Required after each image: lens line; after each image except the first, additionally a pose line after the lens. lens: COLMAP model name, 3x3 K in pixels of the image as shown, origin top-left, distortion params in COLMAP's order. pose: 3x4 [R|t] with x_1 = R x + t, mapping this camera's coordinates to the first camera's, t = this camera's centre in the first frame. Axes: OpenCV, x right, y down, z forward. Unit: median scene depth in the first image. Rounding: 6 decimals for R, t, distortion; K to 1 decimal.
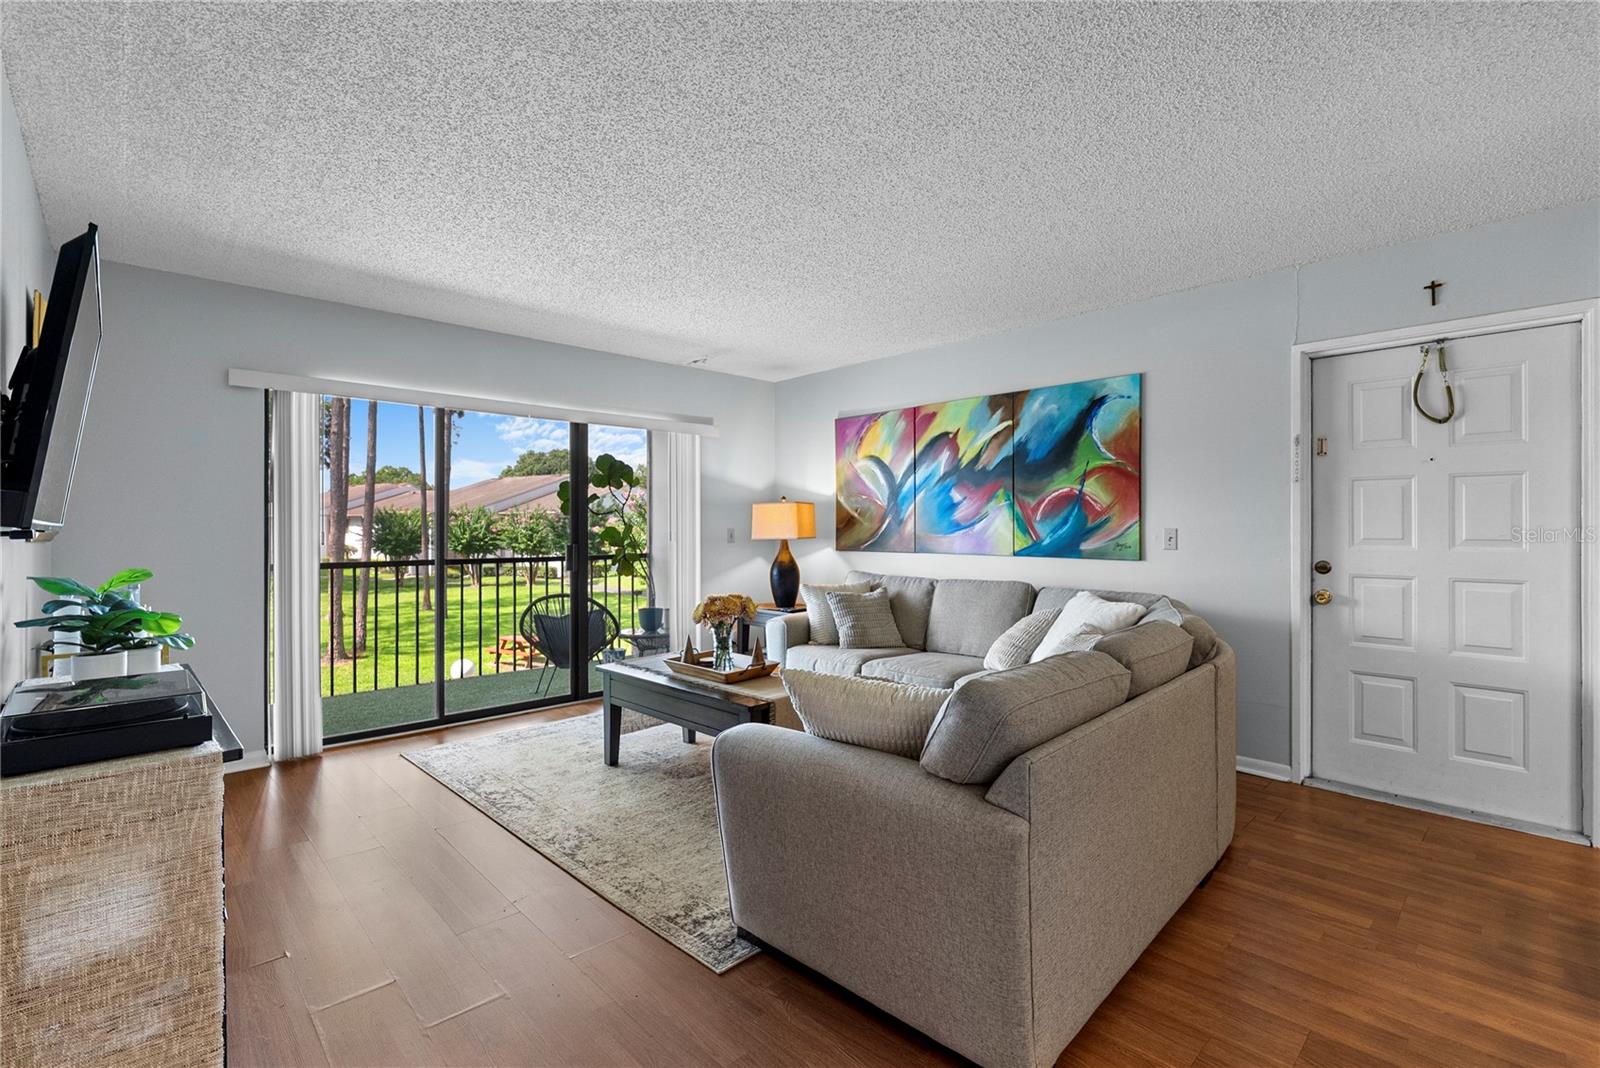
lens RADIAL K [[722.6, 0, 805.9], [0, 722.6, 523.4], [0, 0, 1]] dist [-0.001003, 0.000479]
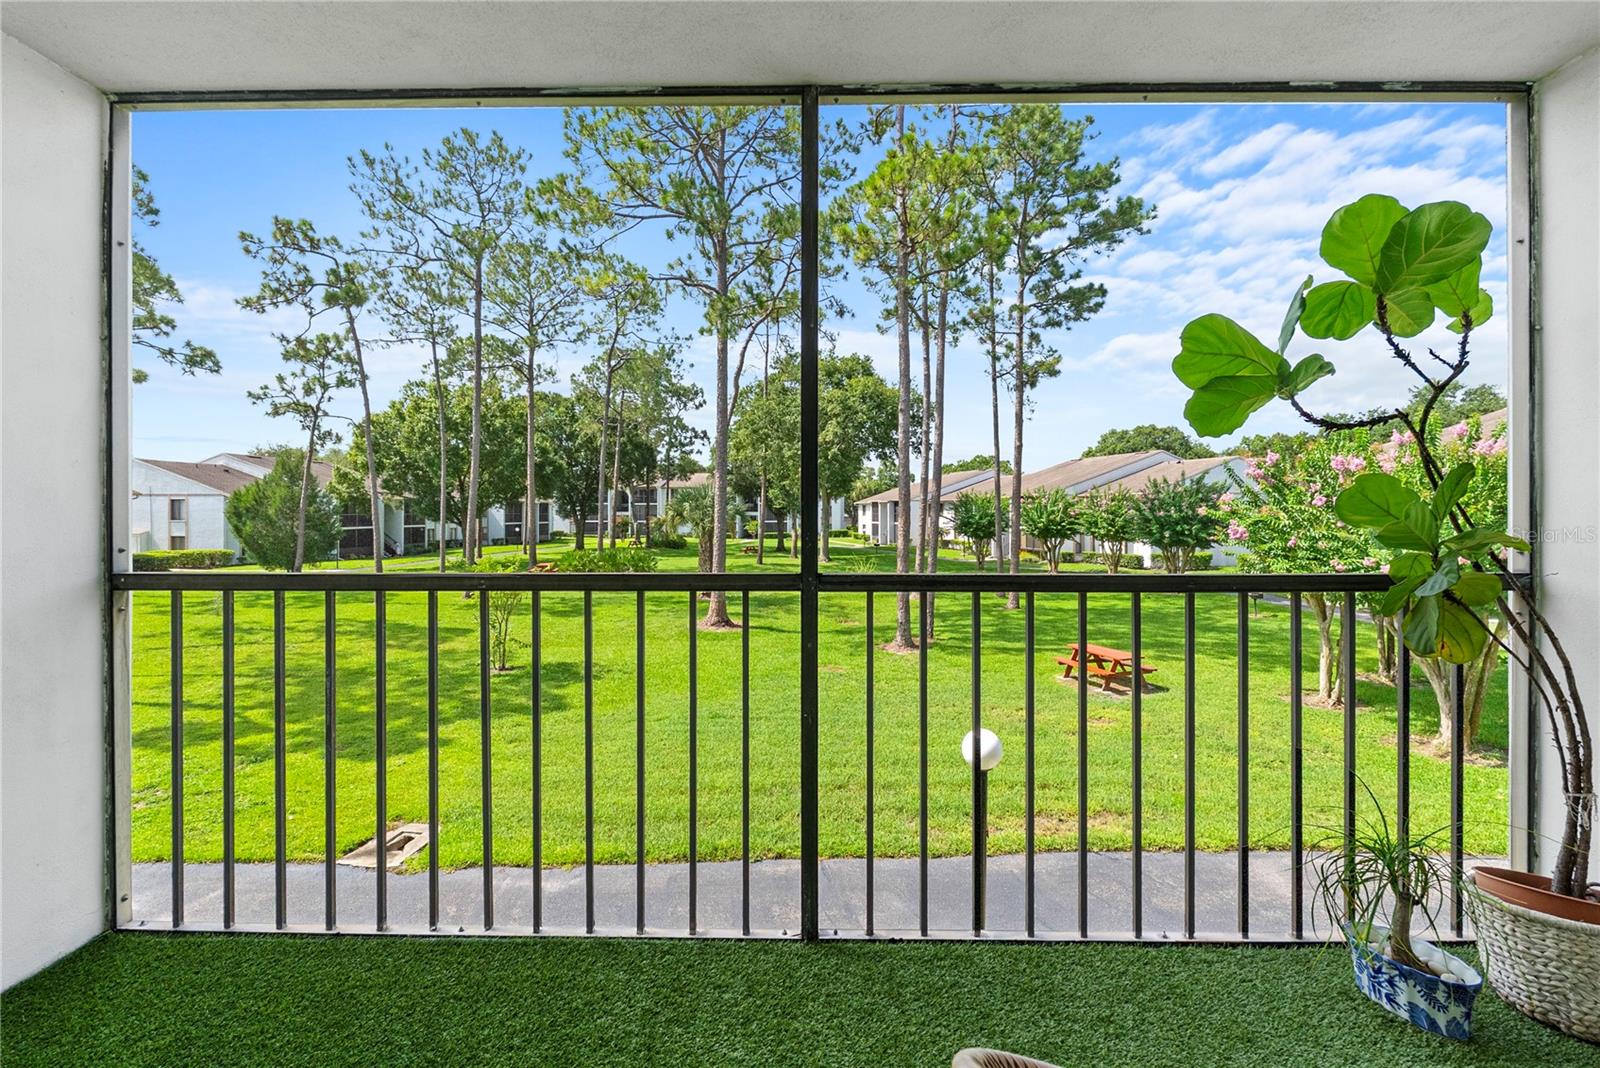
lens RADIAL K [[718.6, 0, 800.9], [0, 718.6, 509.3], [0, 0, 1]] dist [-0.003248, -0.000225]
pose [[0.714533, -0.002876, -0.699596, -0.369682], [0.003839, 0.999993, -0.000190, 0.027488], [0.699591, -0.002550, 0.714539, 1.018290]]
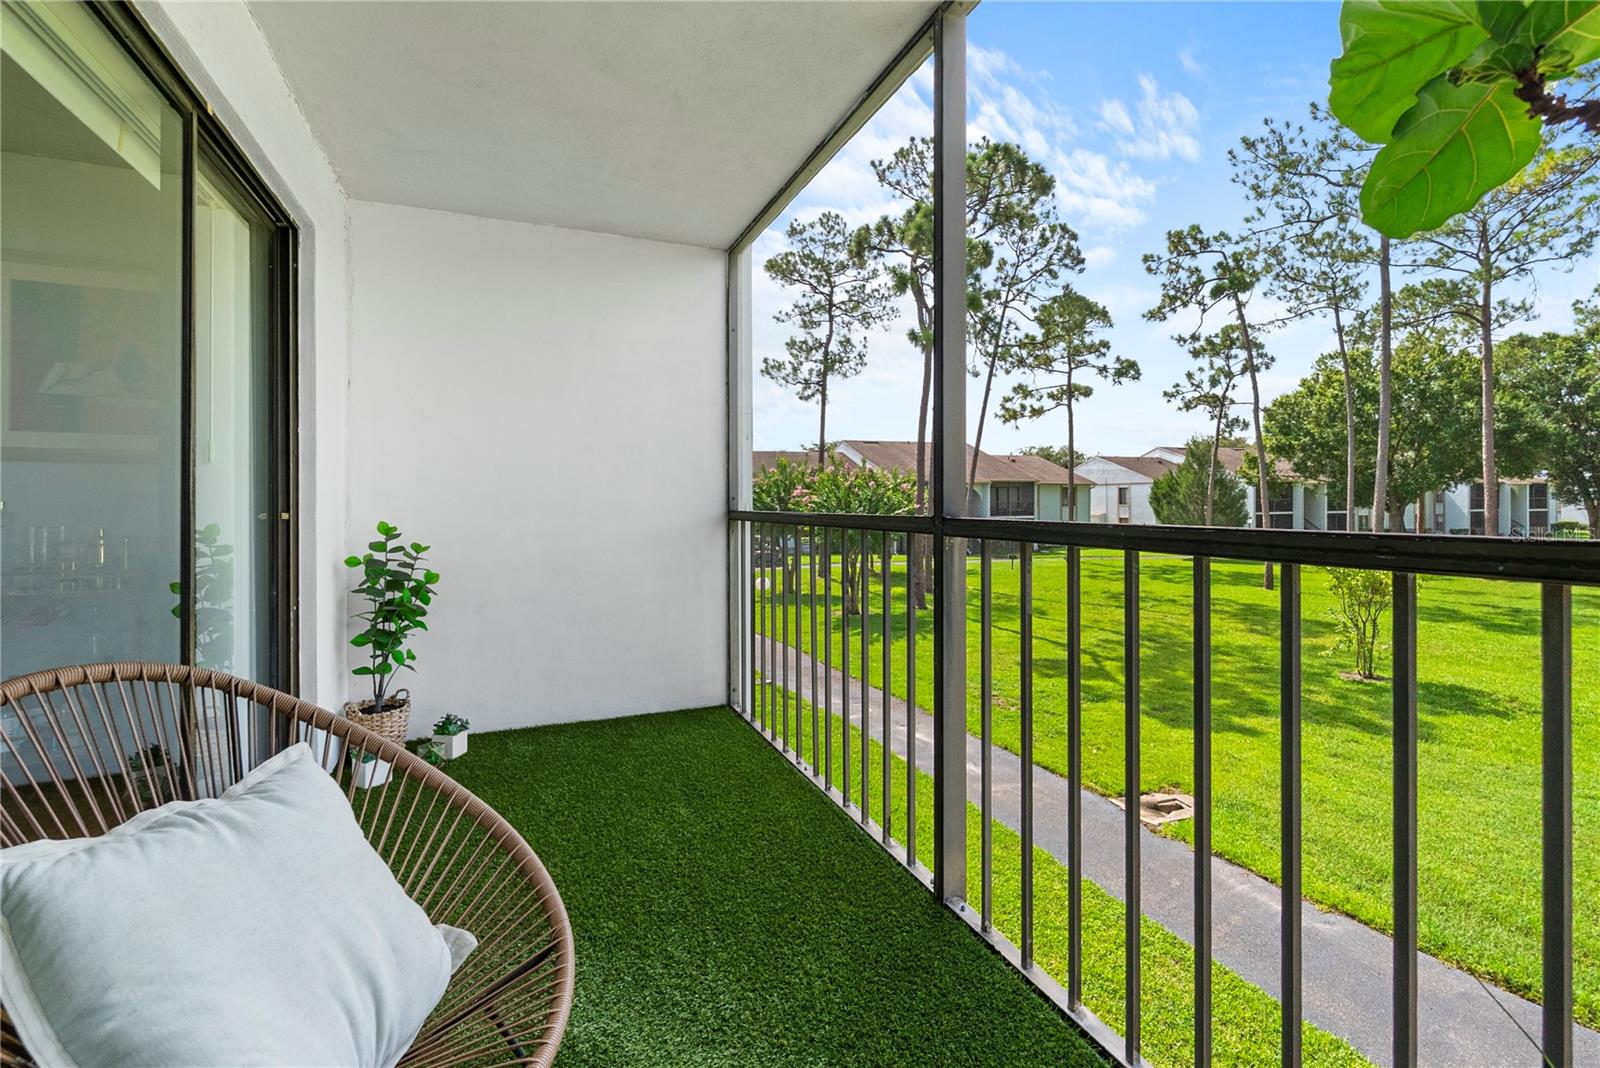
lens RADIAL K [[715.5, 0, 802.8], [0, 715.5, 492.1], [0, 0, 1]] dist [-0.001650, 0.000320]
pose [[-0.355270, -0.009454, -0.934716, -0.261491], [0.010746, 0.999841, -0.014197, 0.049394], [0.934702, -0.015088, -0.355112, 1.348570]]
